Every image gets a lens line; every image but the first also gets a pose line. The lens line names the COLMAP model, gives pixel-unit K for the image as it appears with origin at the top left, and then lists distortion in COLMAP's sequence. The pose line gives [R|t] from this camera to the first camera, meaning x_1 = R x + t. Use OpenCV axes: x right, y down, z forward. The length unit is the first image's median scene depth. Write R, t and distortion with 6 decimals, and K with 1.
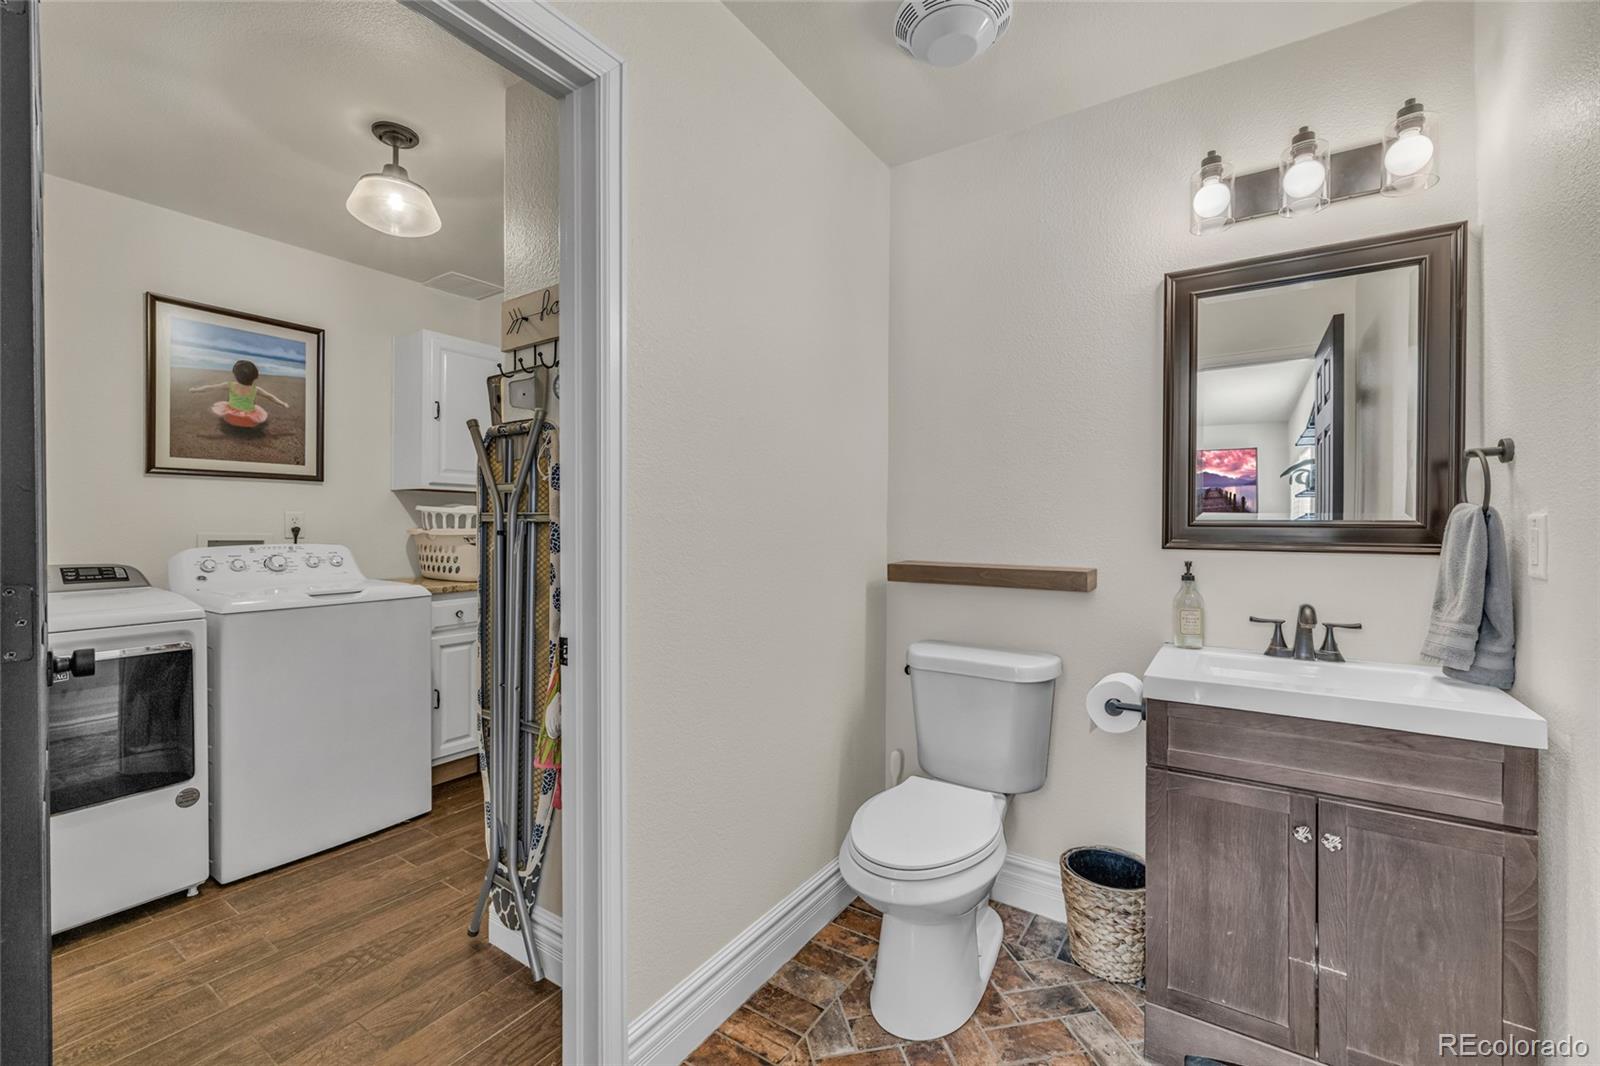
lens RADIAL K [[673.3, 0, 796.3], [0, 673.3, 525.4], [0, 0, 1]] dist [0.001769, -0.000985]
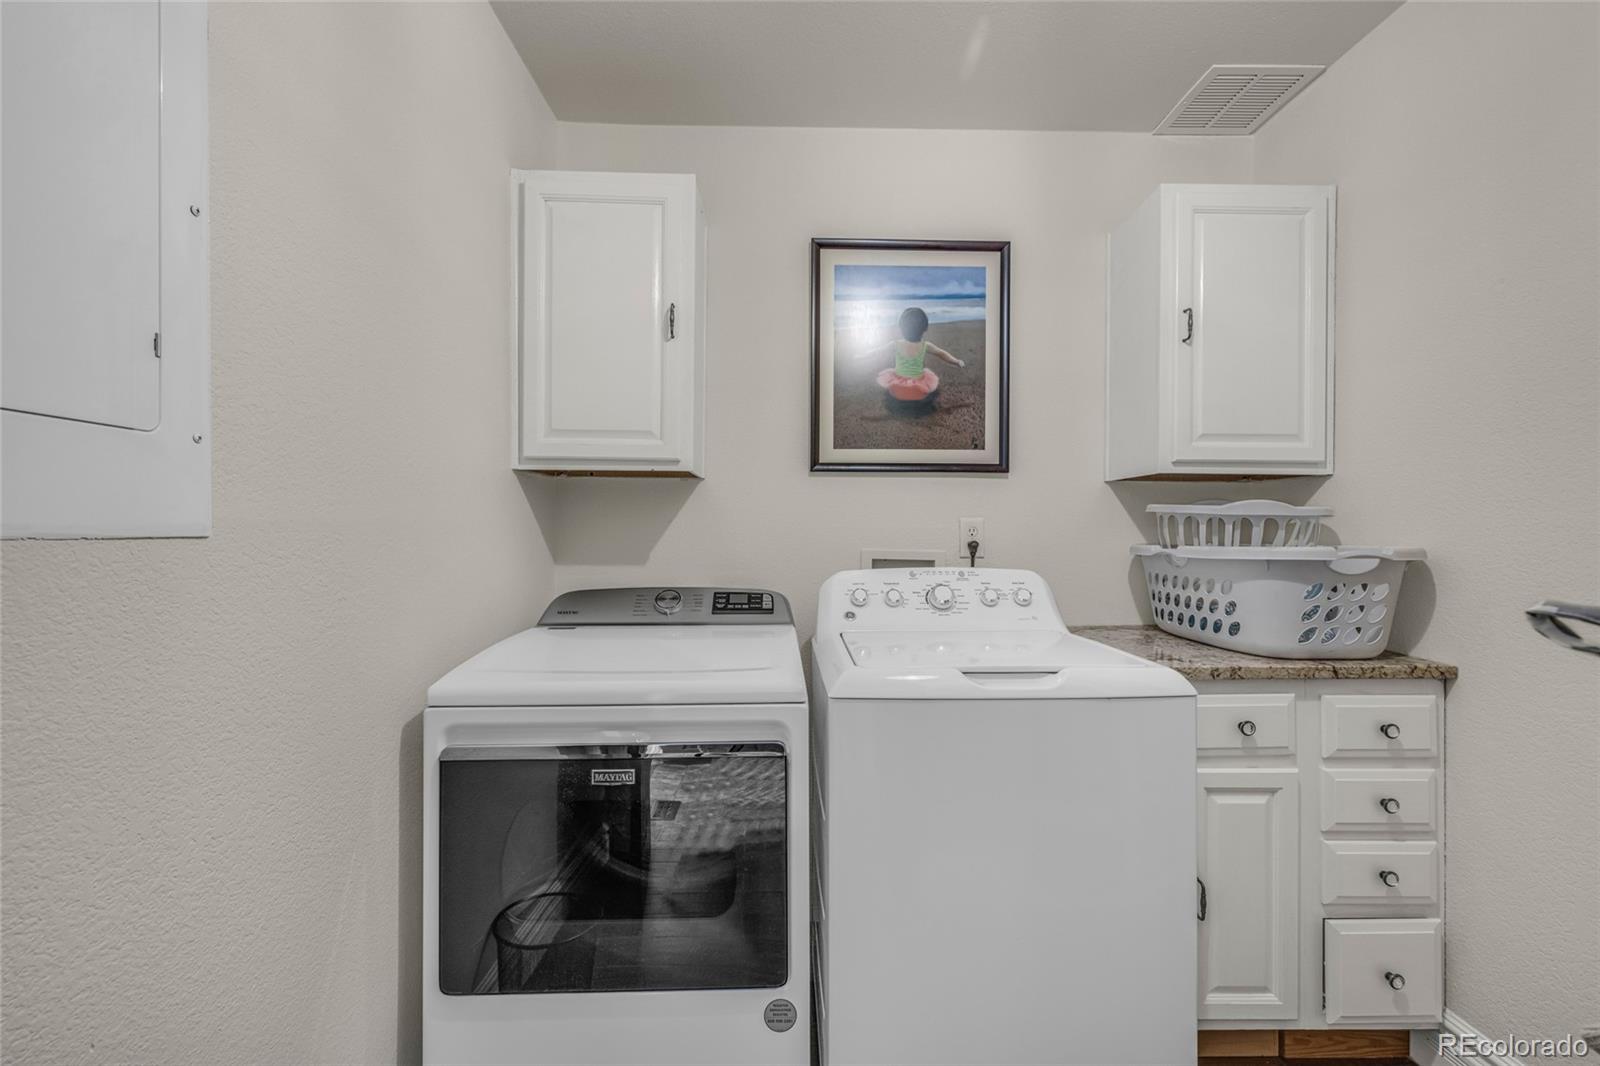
lens RADIAL K [[673.3, 0, 797.8], [0, 673.3, 534.6], [0, 0, 1]] dist [0.001769, -0.000985]
pose [[0.577259, -0.005845, -0.816540, -0.301299], [-0.002580, 0.999956, -0.008982, 0.001977], [0.816557, 0.007291, 0.577219, 0.479886]]
